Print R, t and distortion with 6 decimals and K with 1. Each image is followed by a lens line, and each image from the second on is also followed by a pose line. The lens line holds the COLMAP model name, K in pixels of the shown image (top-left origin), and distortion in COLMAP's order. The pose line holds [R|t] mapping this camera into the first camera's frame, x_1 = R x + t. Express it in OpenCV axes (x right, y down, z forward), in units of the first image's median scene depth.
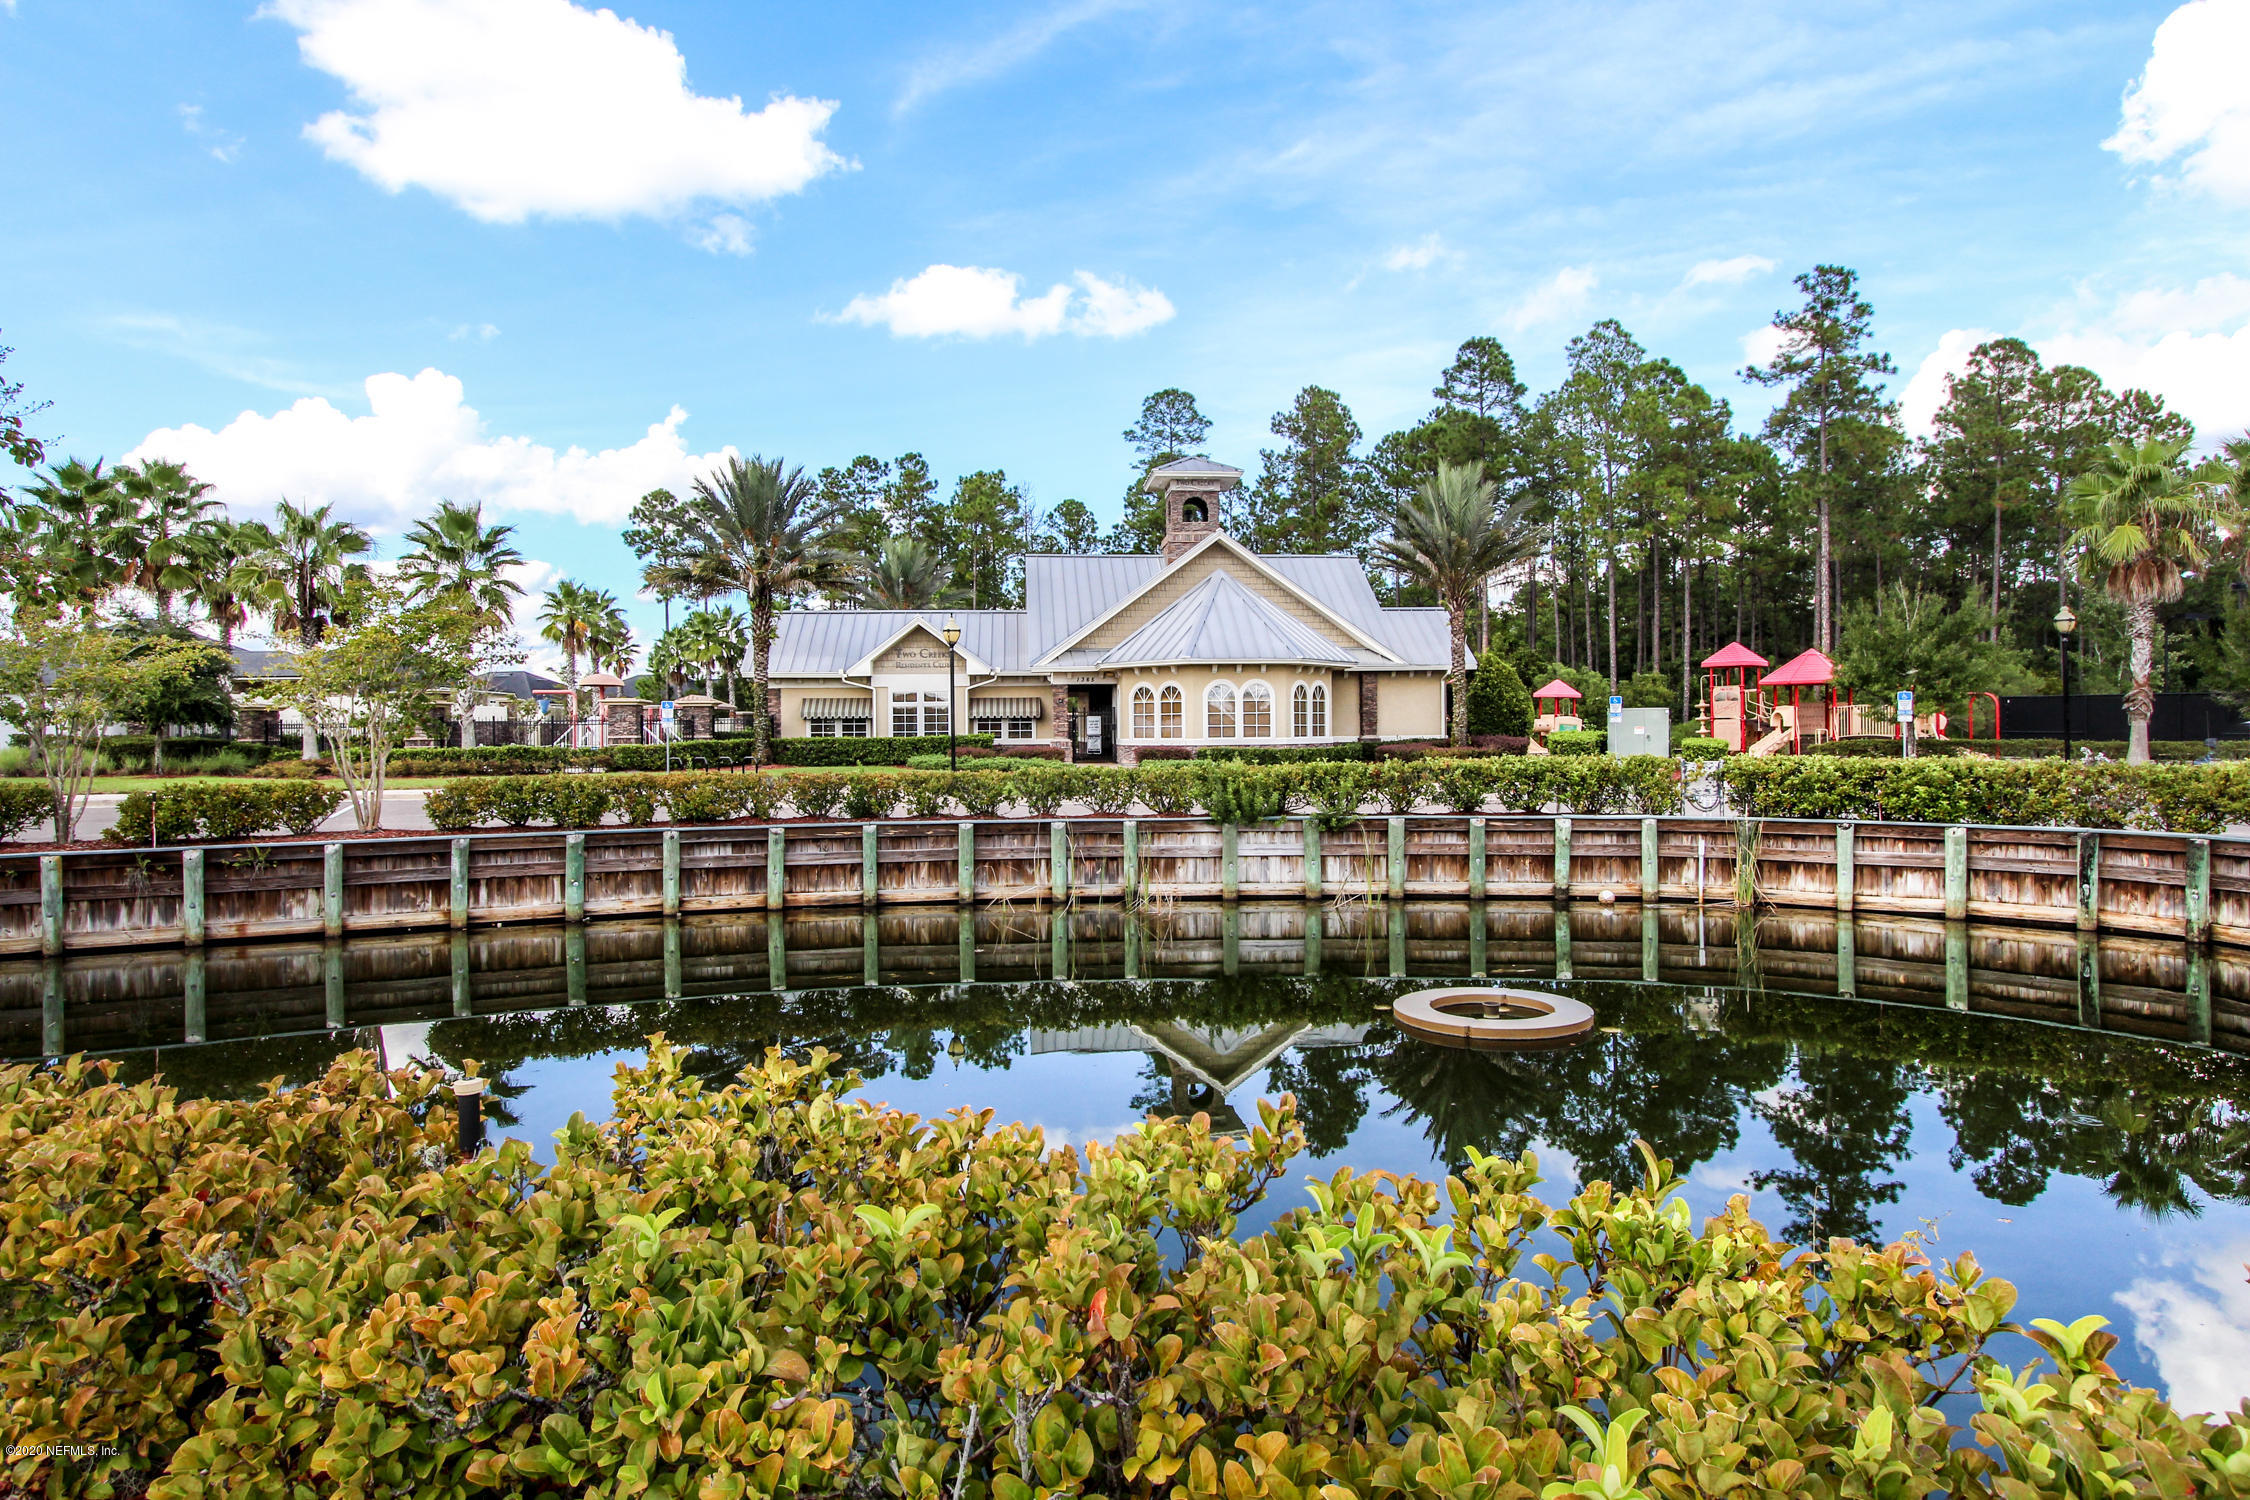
lens RADIAL K [[1213.5, 0, 1128.1], [0, 1213.5, 725.7], [0, 0, 1]] dist [-0.005428, -0.000280]
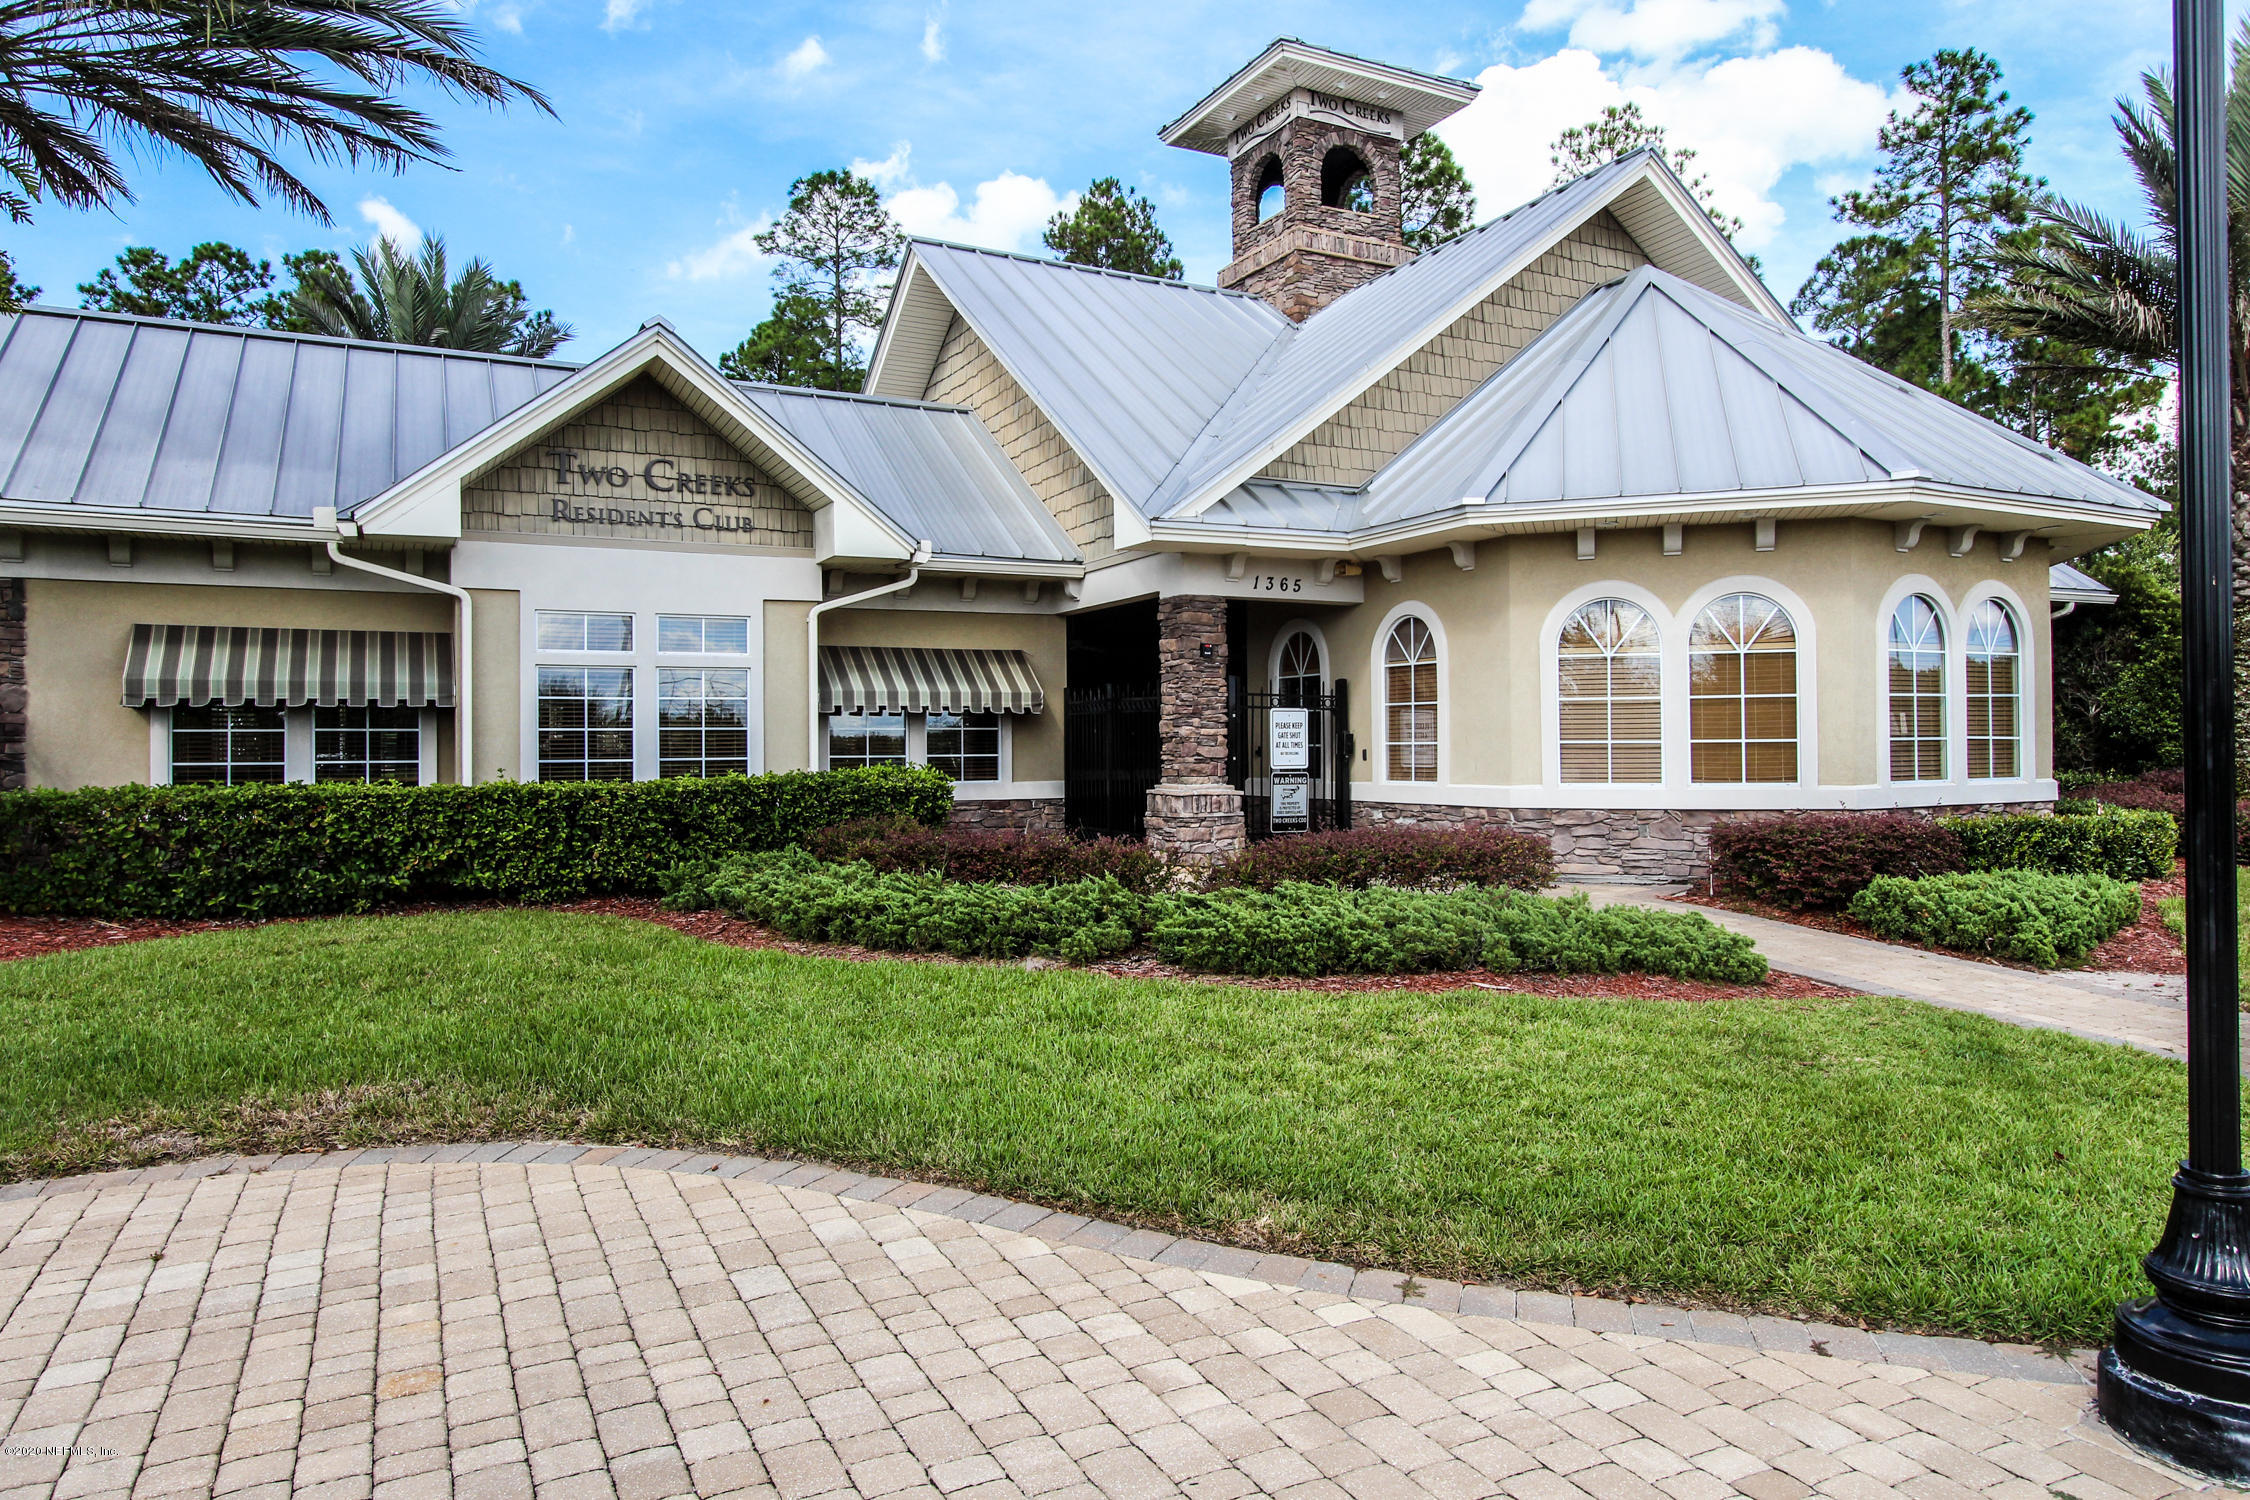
lens RADIAL K [[1425.4, 0, 1131.9], [0, 1425.4, 723.4], [0, 0, 1]] dist [0.003329, -0.000020]
pose [[0.927840, 0.007655, 0.372901, -0.189359], [-0.001136, 0.999843, -0.017699, 0.002218], [-0.372977, 0.015999, 0.927703, 0.660905]]
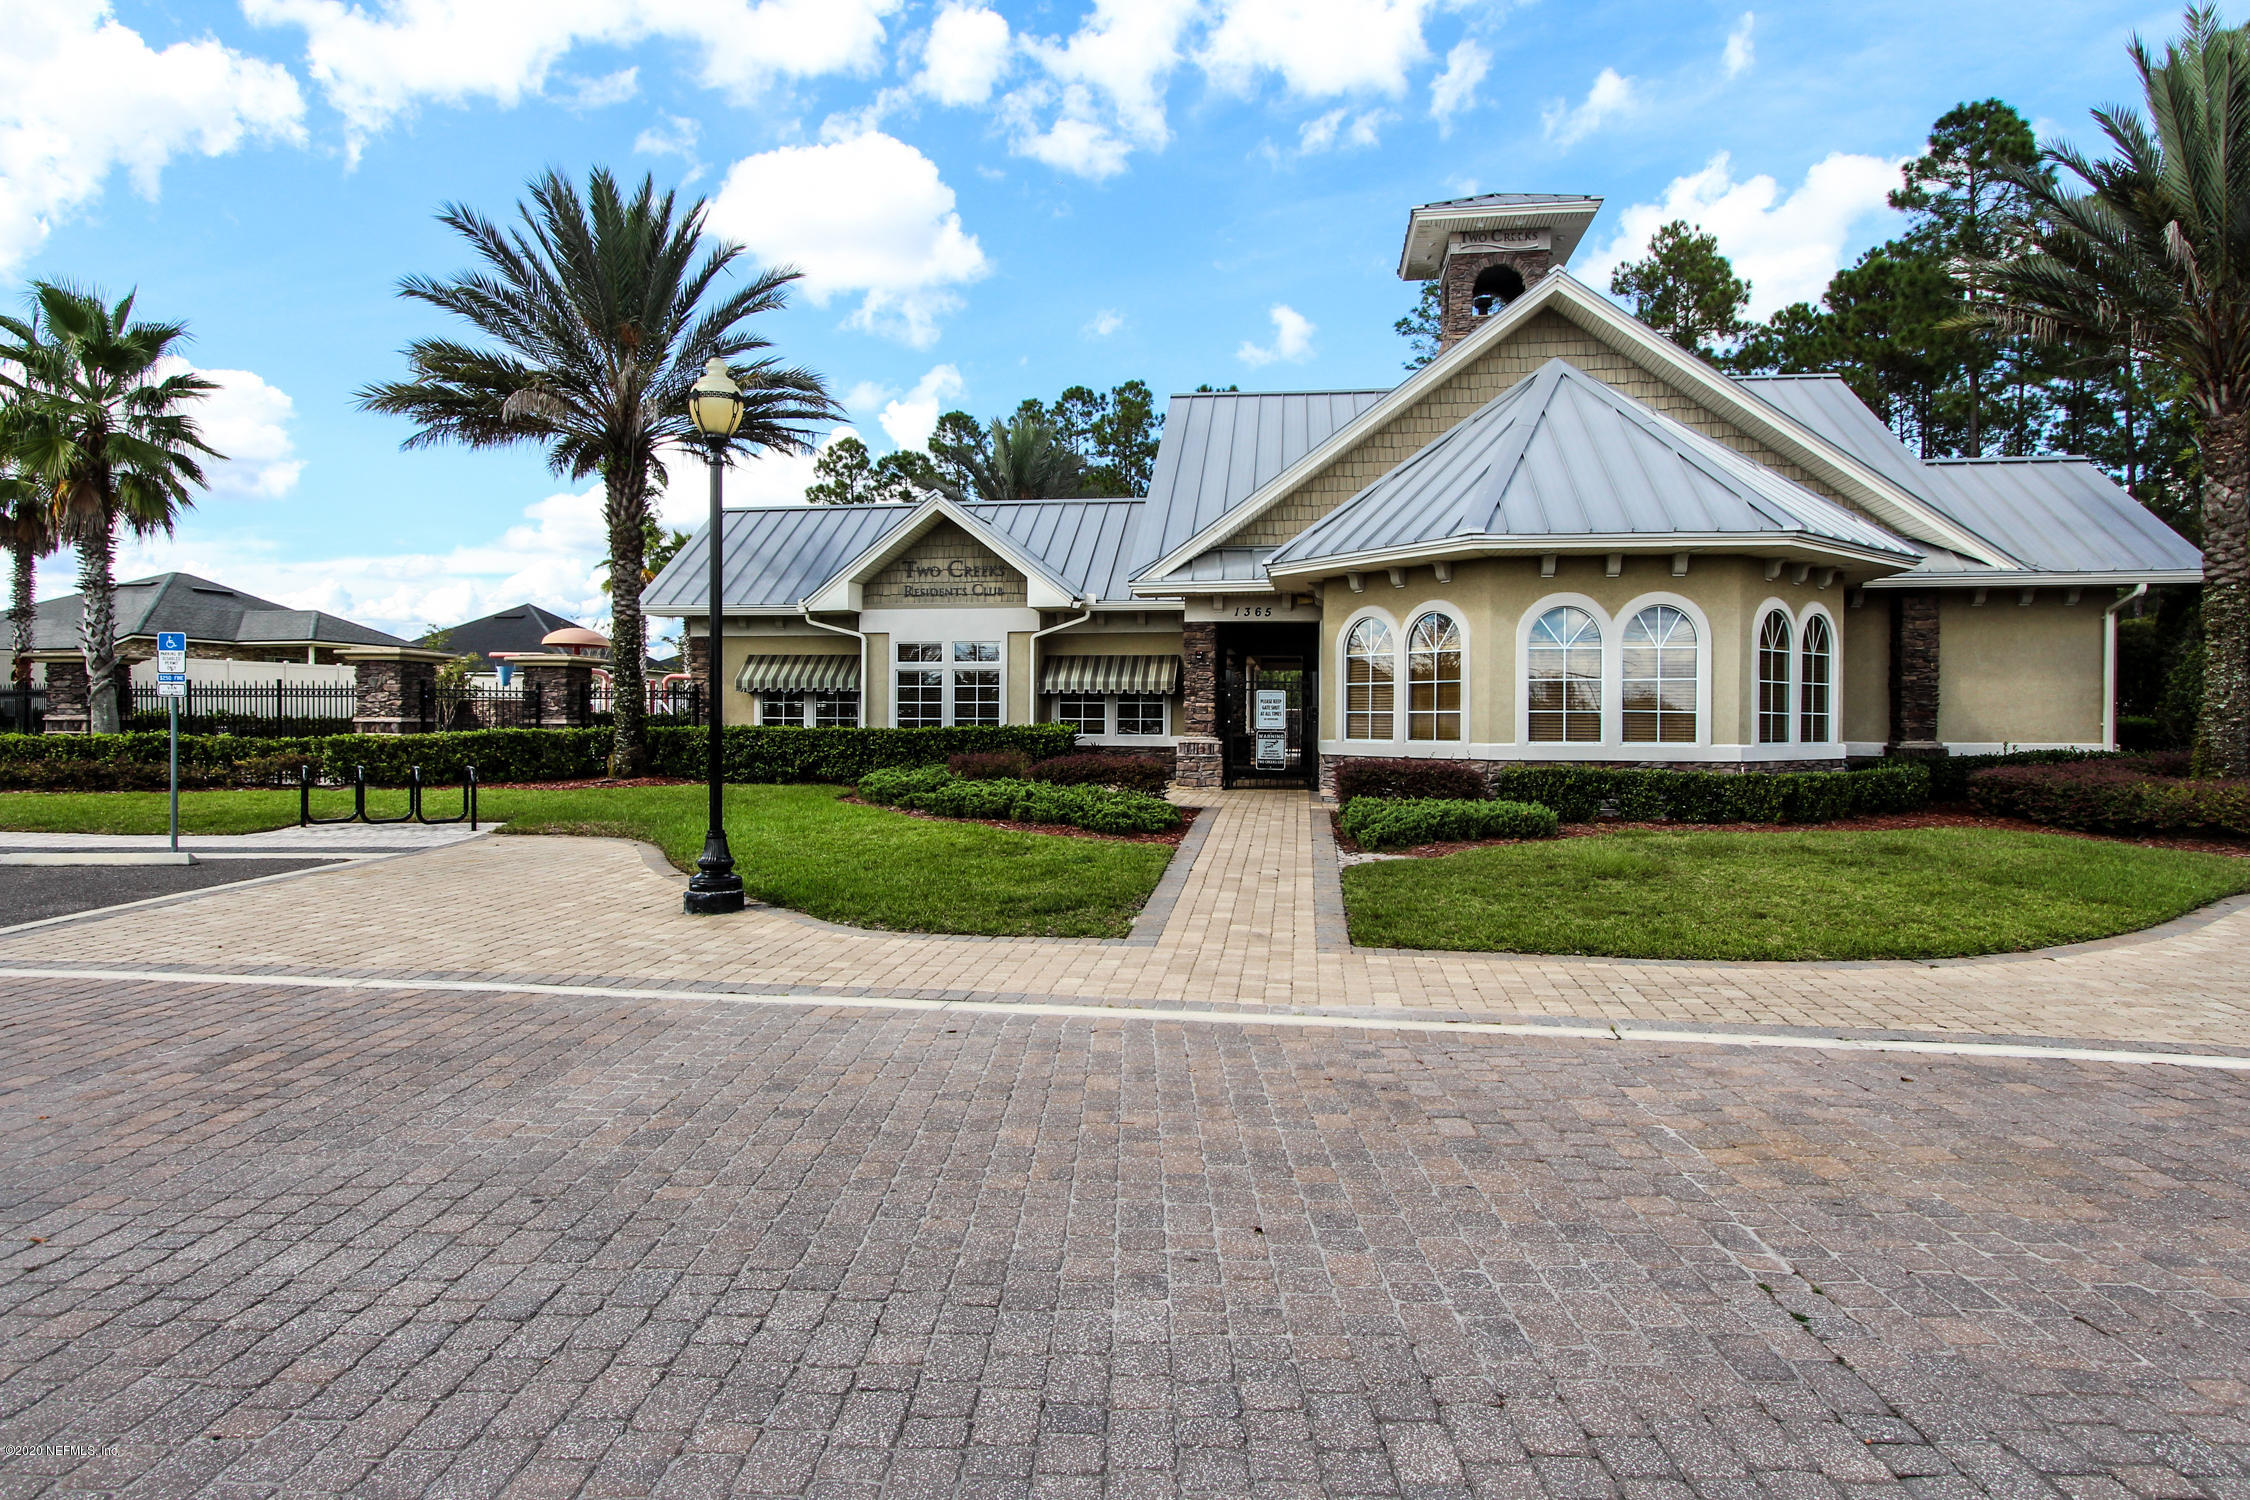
lens RADIAL K [[1213.5, 0, 1128.1], [0, 1213.5, 725.7], [0, 0, 1]] dist [-0.005428, -0.000280]
pose [[0.972871, 0.014878, -0.230871, 0.026199], [-0.013460, 0.999880, 0.007716, 0.002952], [0.230958, -0.004399, 0.972954, 0.508006]]
